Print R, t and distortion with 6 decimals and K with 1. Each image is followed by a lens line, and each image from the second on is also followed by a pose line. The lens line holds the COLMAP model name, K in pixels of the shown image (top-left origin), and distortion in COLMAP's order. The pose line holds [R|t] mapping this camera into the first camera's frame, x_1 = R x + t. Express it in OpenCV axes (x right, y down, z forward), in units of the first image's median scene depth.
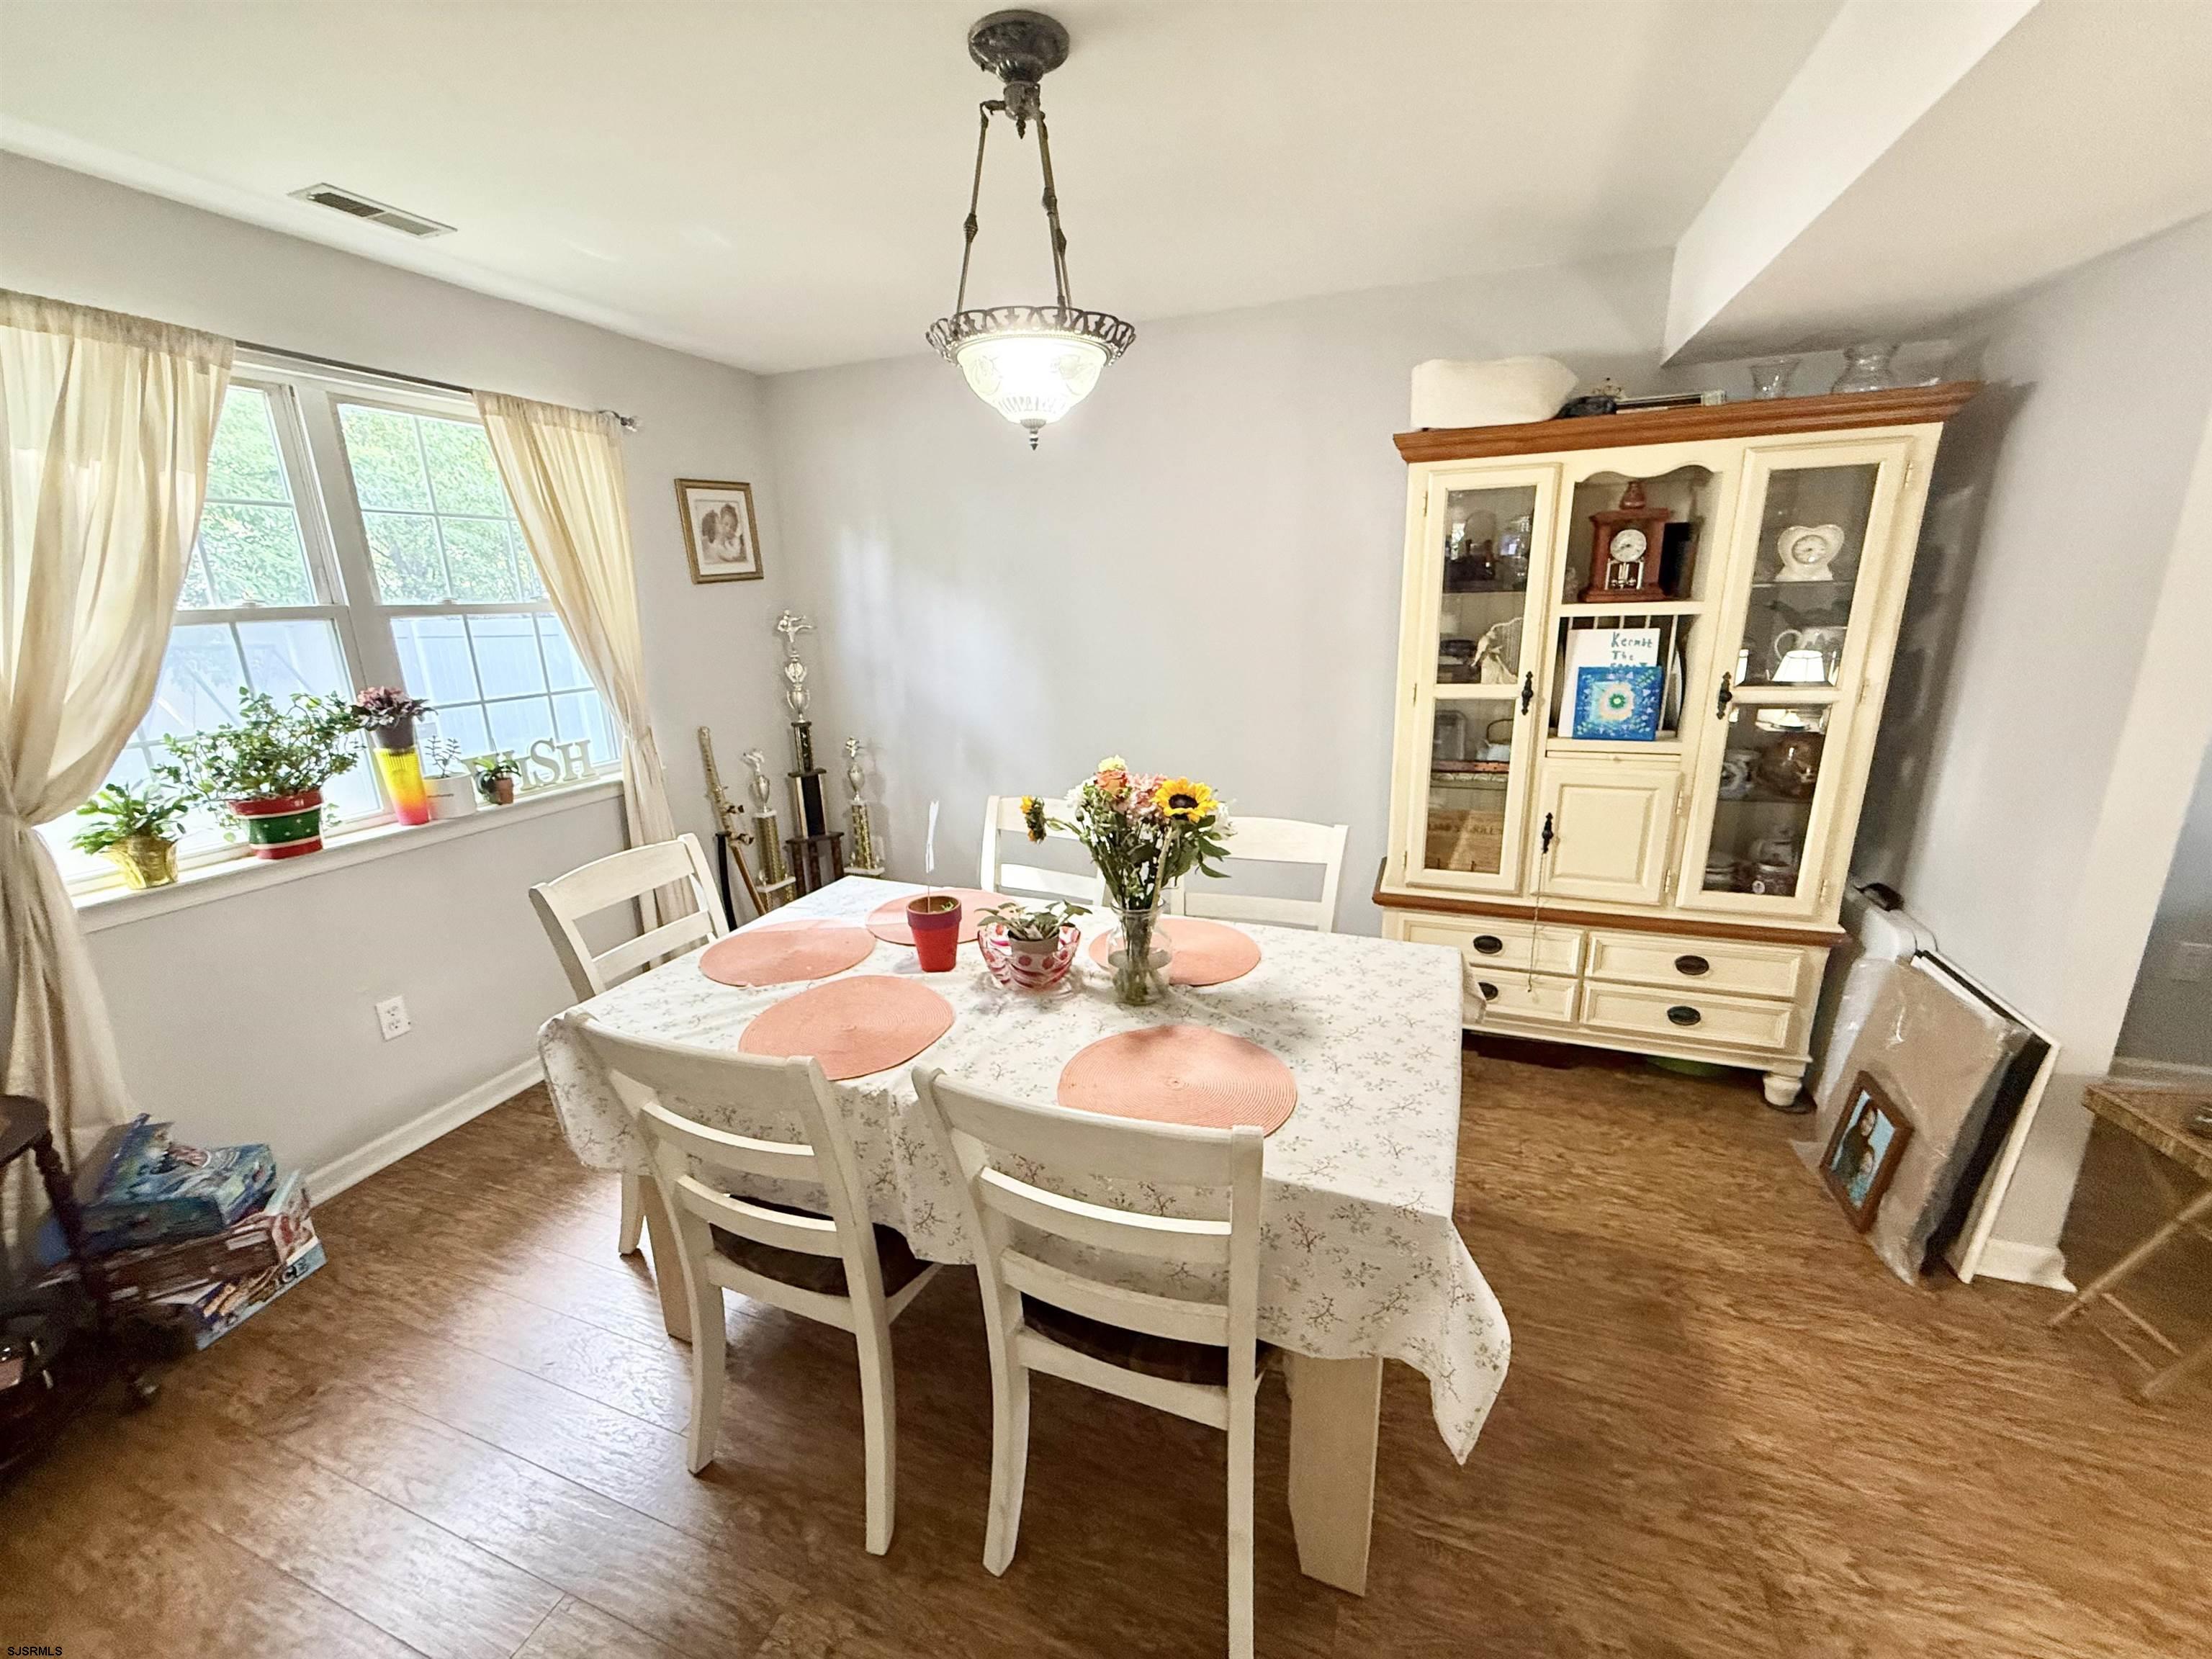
lens RADIAL K [[890.3, 0, 1106.5], [0, 890.3, 827.8], [0, 0, 1]] dist [-0.000511, 0.000800]
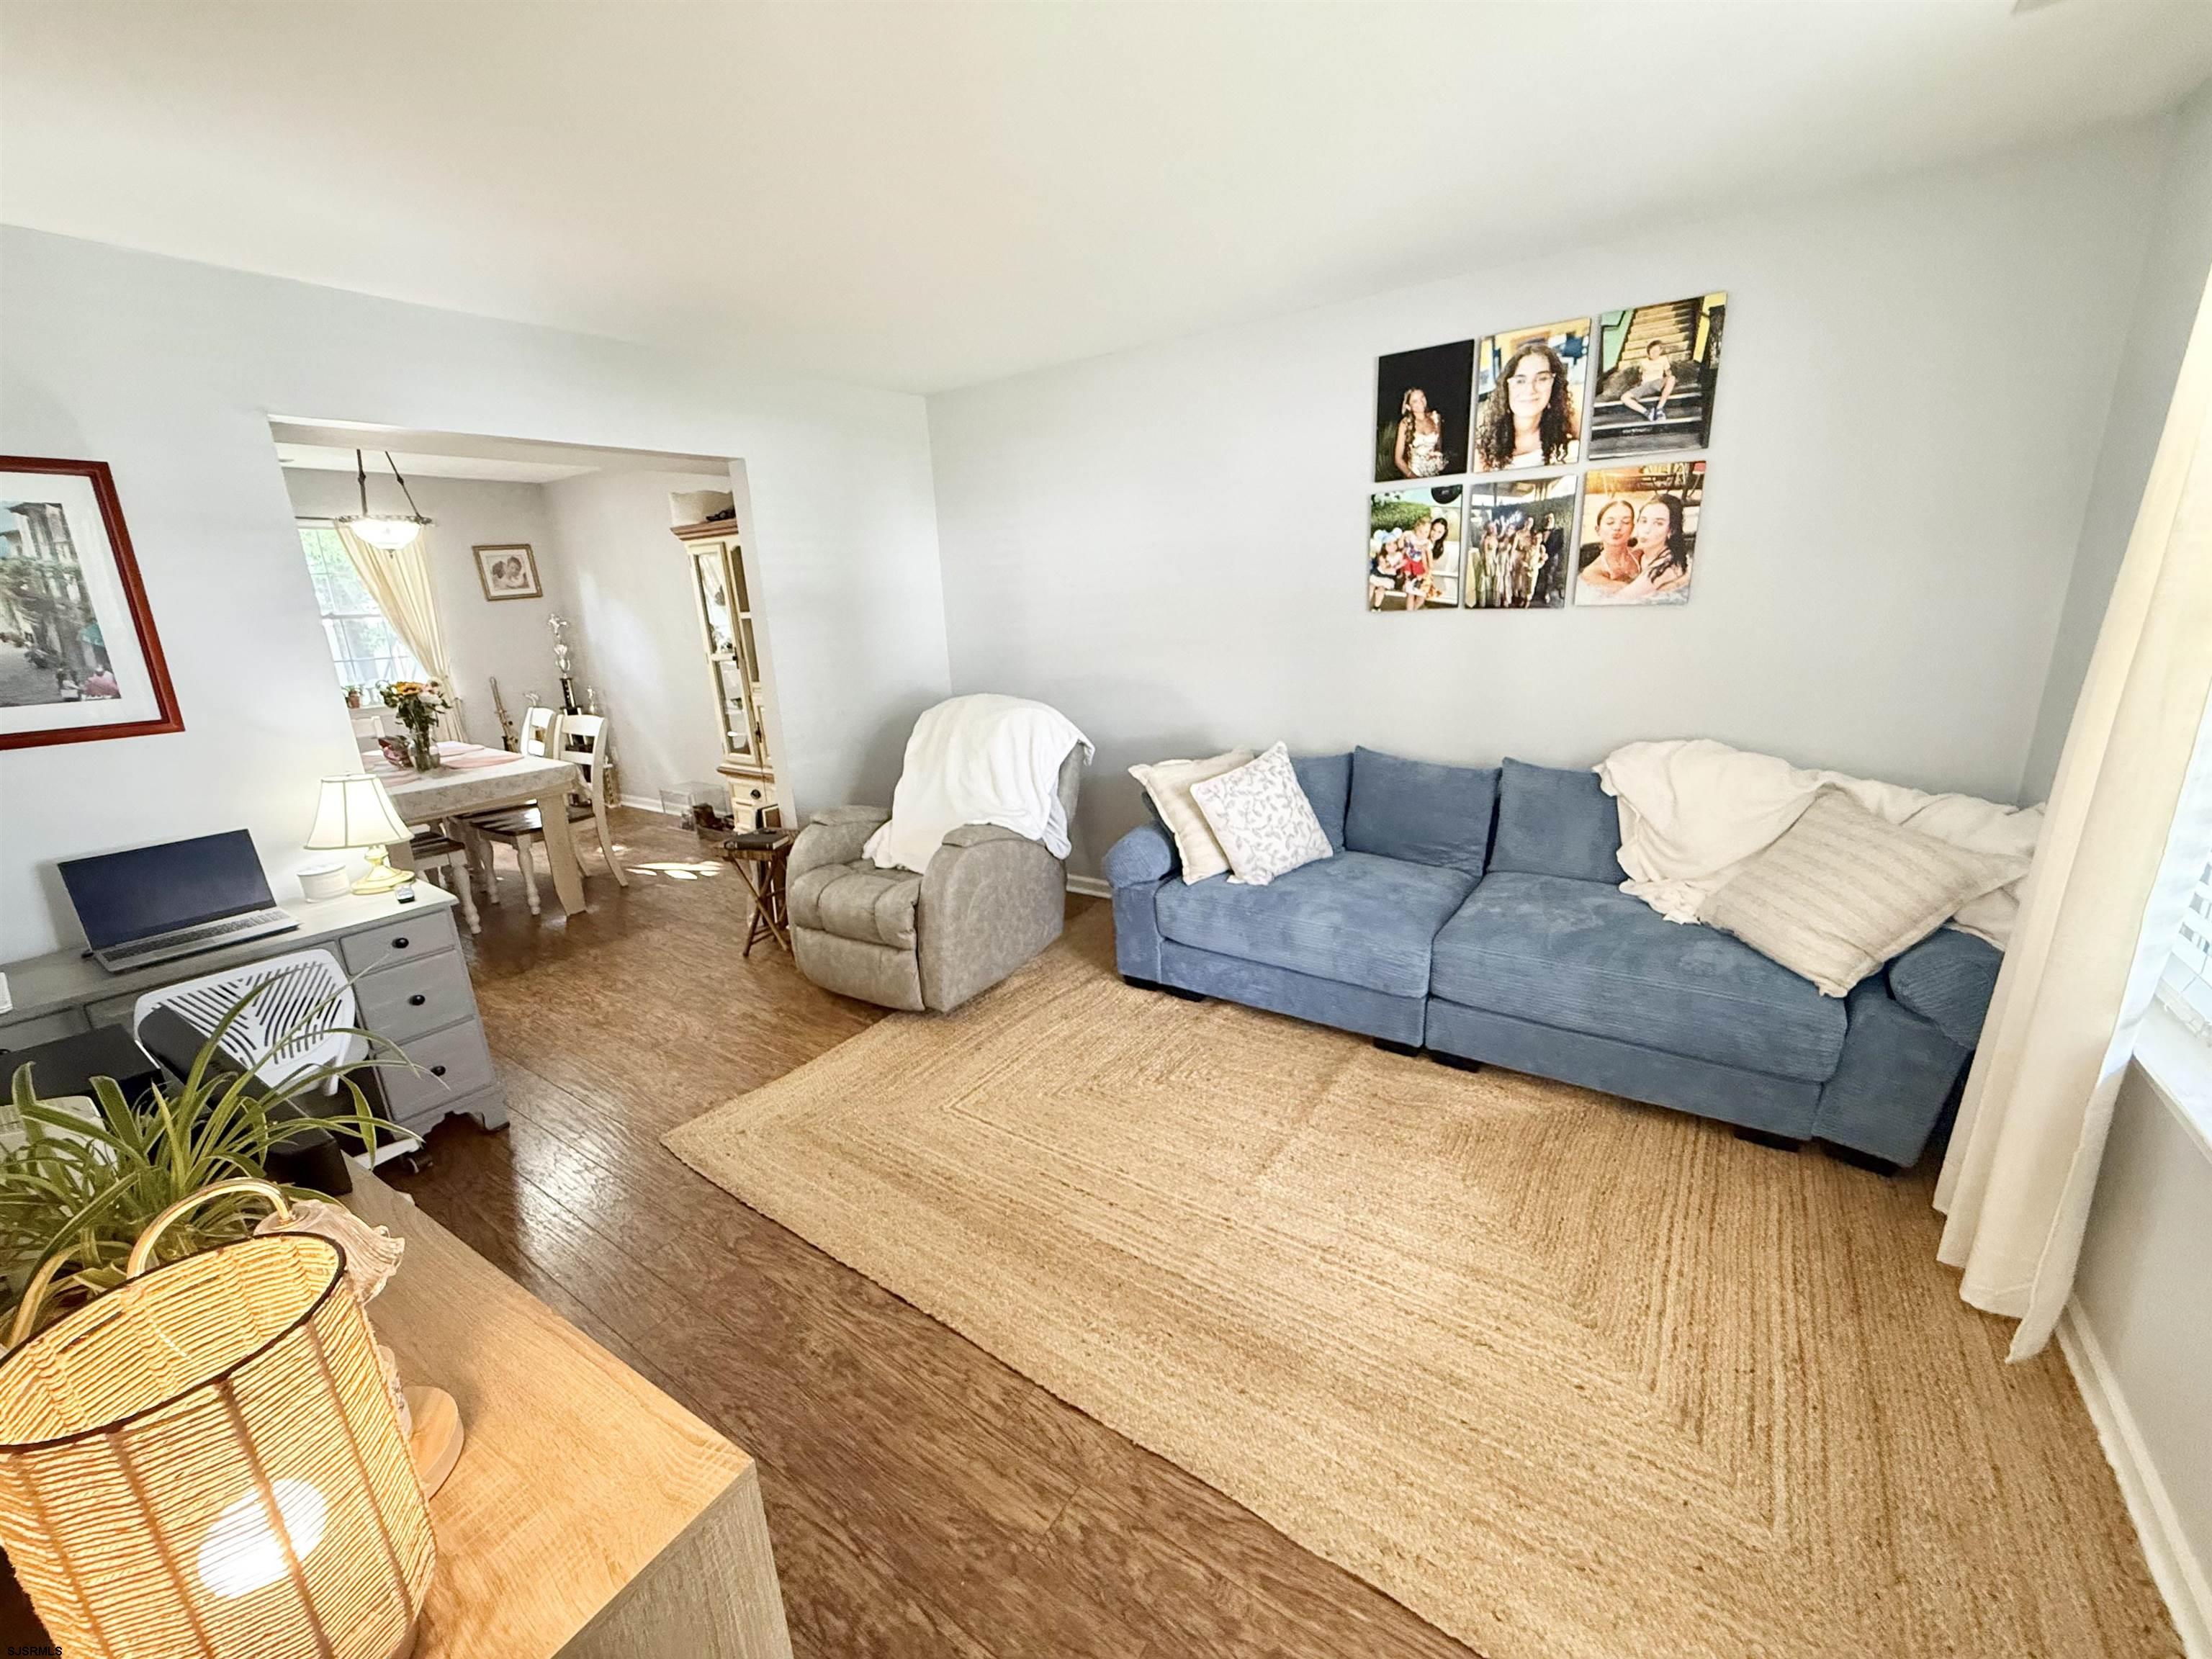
lens RADIAL K [[890.3, 0, 1109.8], [0, 890.3, 838.7], [0, 0, 1]] dist [-0.000511, 0.000800]
pose [[0.968373, 0.059512, -0.242307, 1.906031], [-0.055915, 0.998200, 0.021698, 0.167632], [0.243162, -0.007463, 0.969957, -0.751034]]
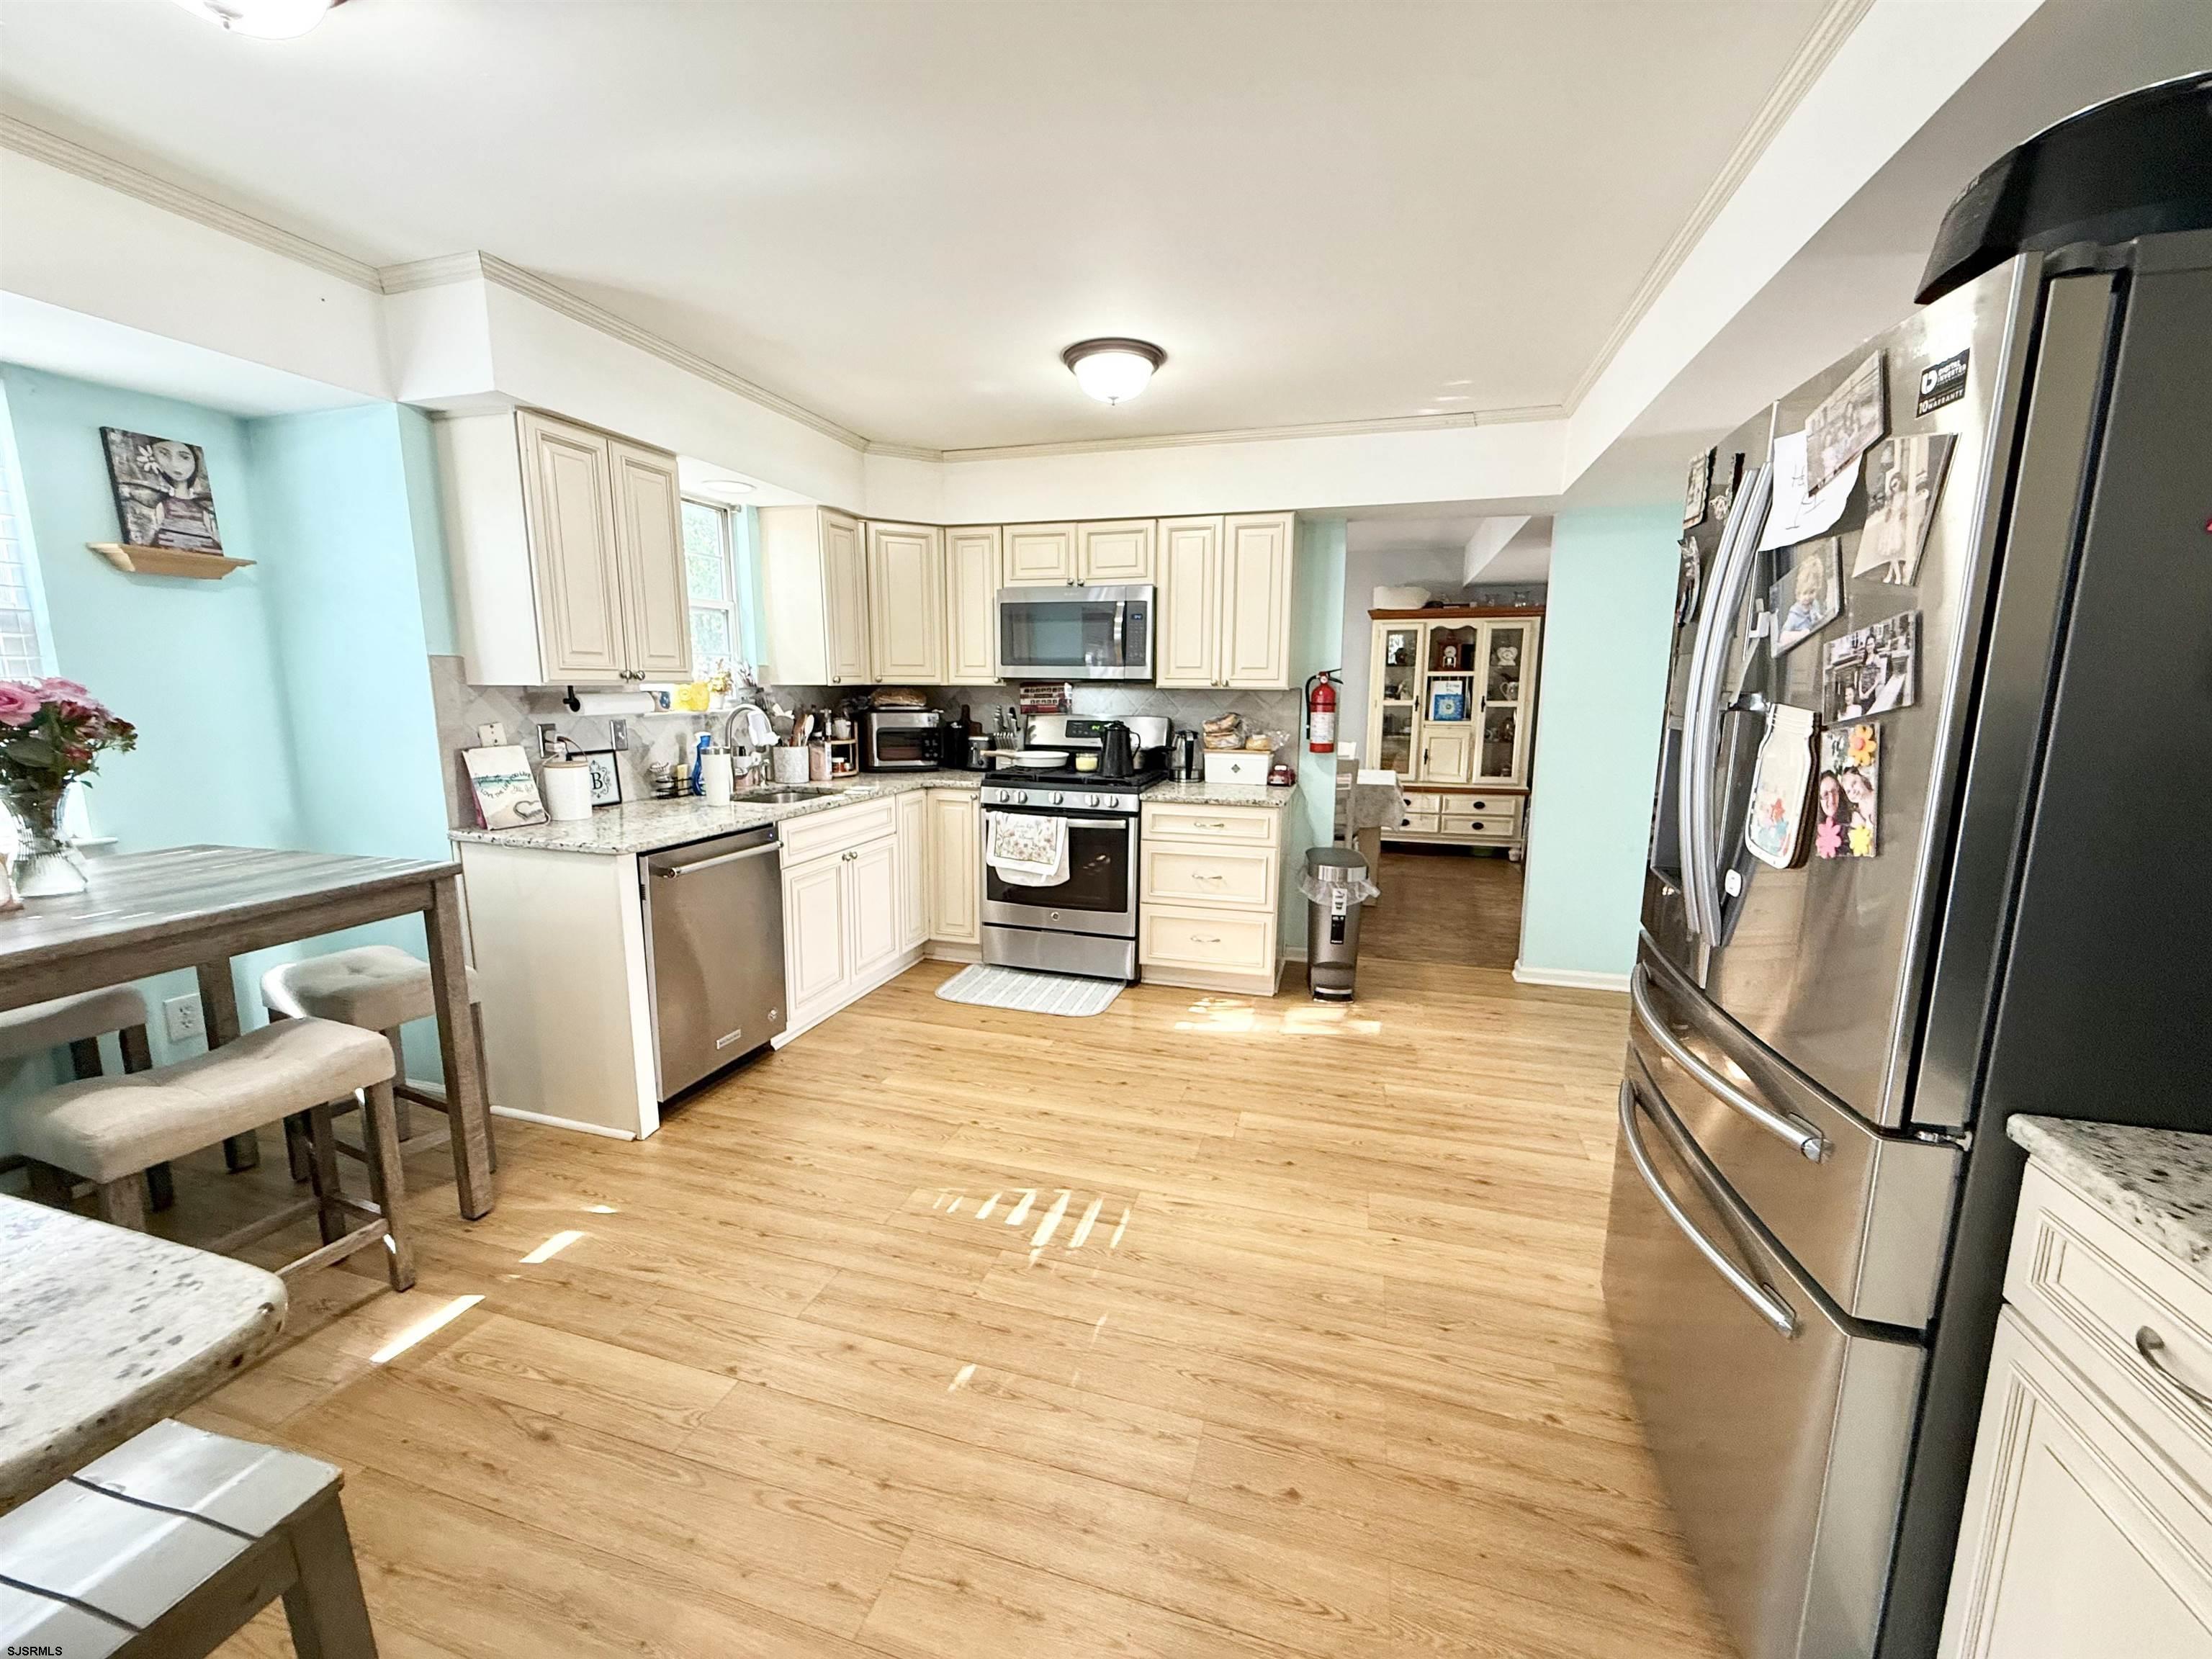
lens RADIAL K [[890.3, 0, 1101.1], [0, 890.3, 827.0], [0, 0, 1]] dist [-0.000511, 0.000800]
pose [[0.997695, 0.020328, 0.064738, -0.665960], [-0.013887, 0.995046, -0.098445, 0.510786], [-0.066418, 0.097319, 0.993035, -1.617296]]
